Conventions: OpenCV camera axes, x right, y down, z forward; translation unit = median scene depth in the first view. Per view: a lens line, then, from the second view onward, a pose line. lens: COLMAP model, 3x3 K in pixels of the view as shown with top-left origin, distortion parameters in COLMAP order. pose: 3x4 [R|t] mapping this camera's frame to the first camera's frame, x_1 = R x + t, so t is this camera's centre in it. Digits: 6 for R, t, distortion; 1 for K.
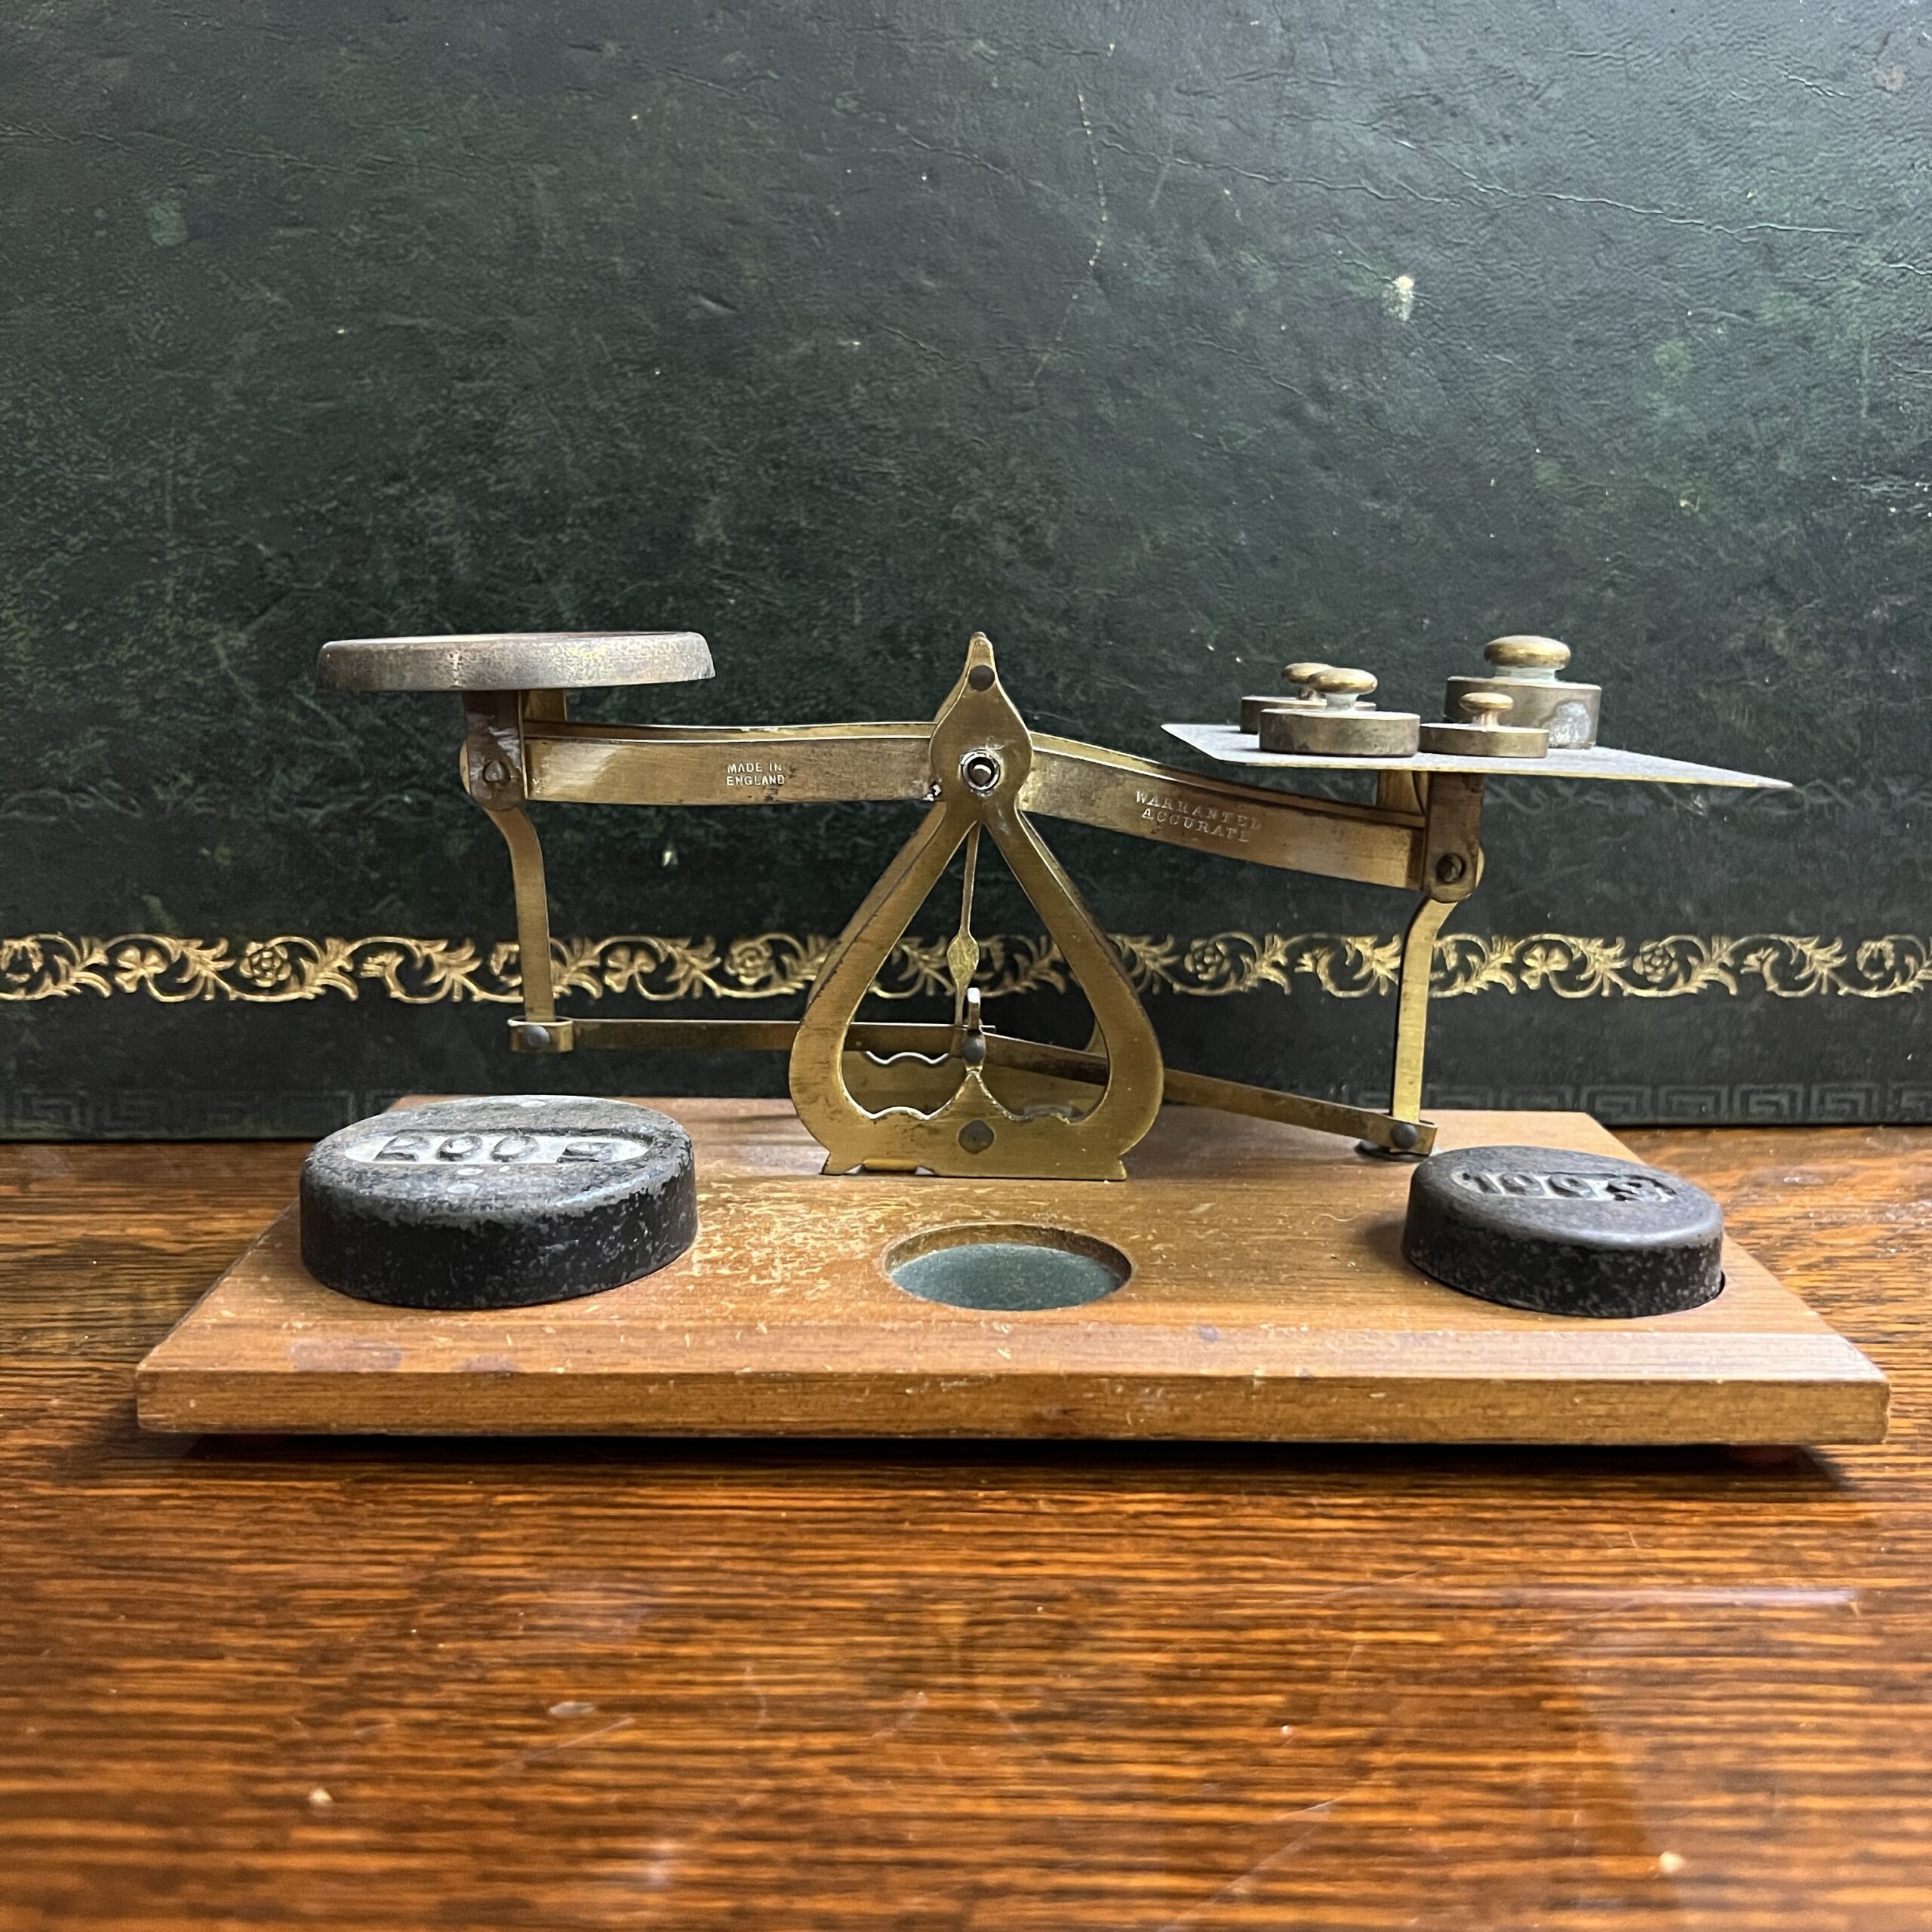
lens RADIAL K [[1939.2, 0, 952.2], [0, 1939.2, 958.1], [0, 0, 1]] dist [0.056218, -0.071157]
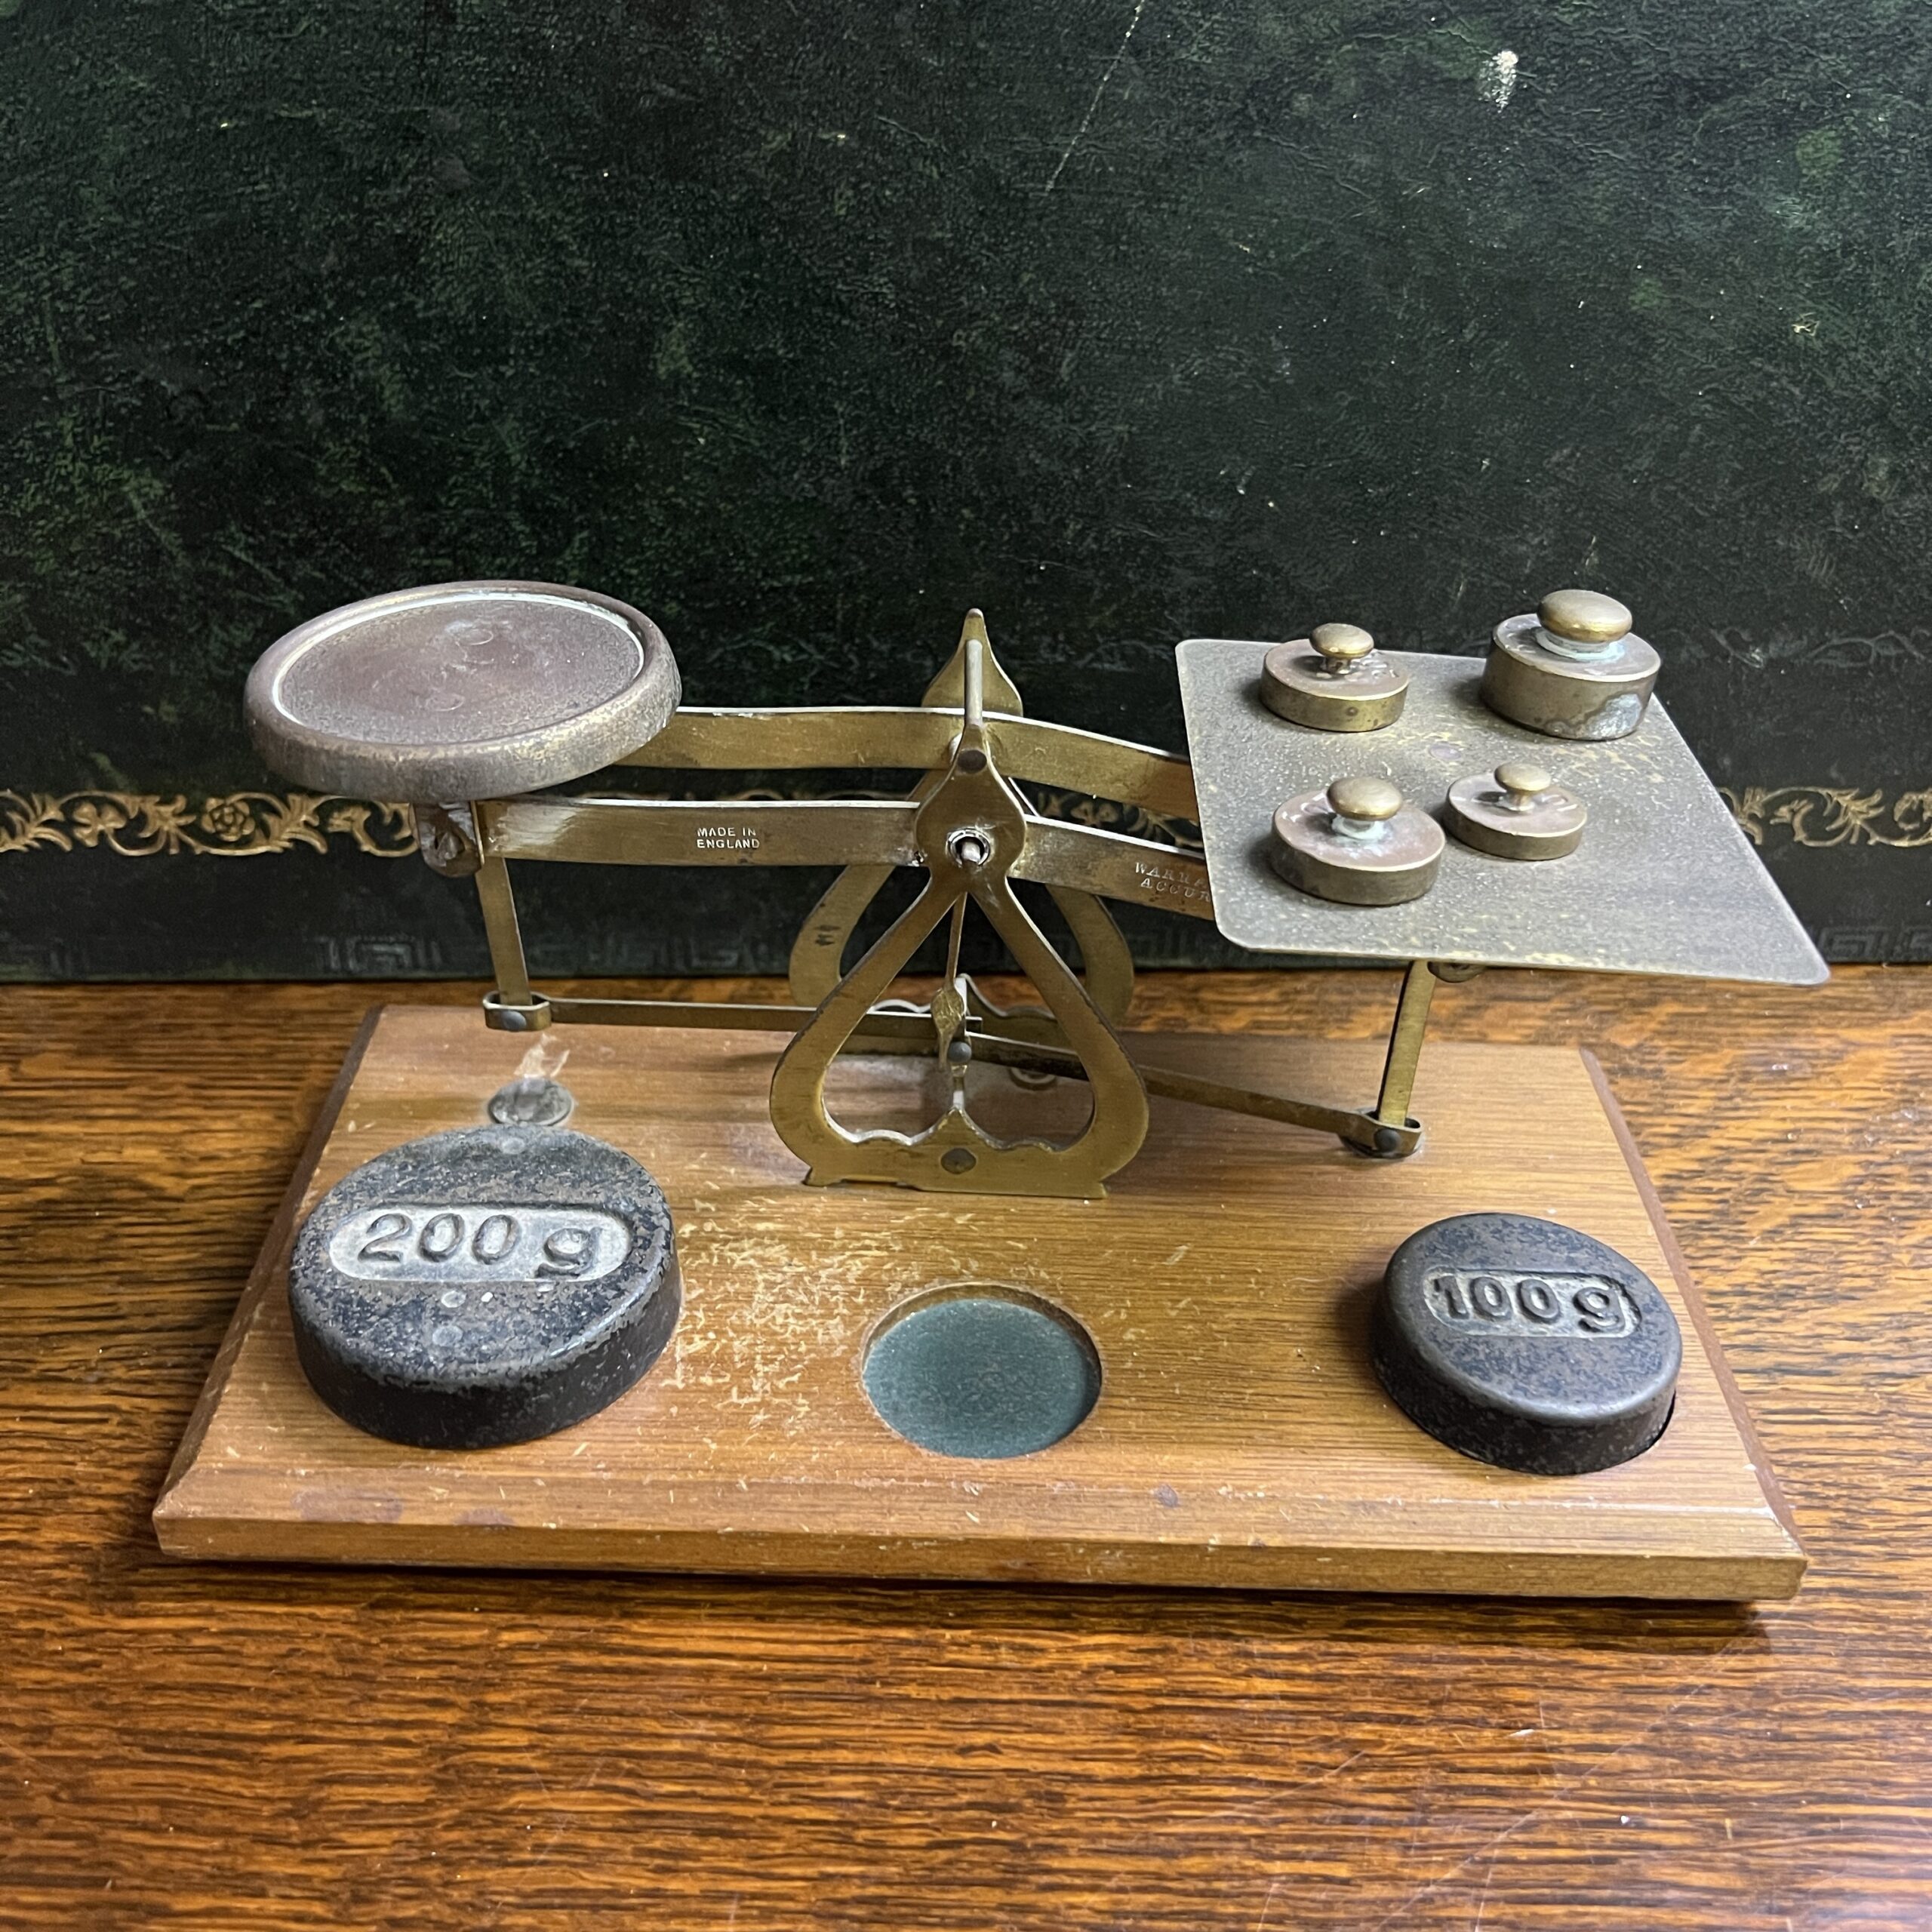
lens RADIAL K [[1956.7, 0, 950.1], [0, 1956.7, 966.0], [0, 0, 1]] dist [0.021061, 0.001161]
pose [[0.999779, 0.020756, -0.003231, 0.009869], [-0.017952, 0.924113, 0.381698, -0.405587], [0.010909, -0.381556, 0.924281, 0.113143]]
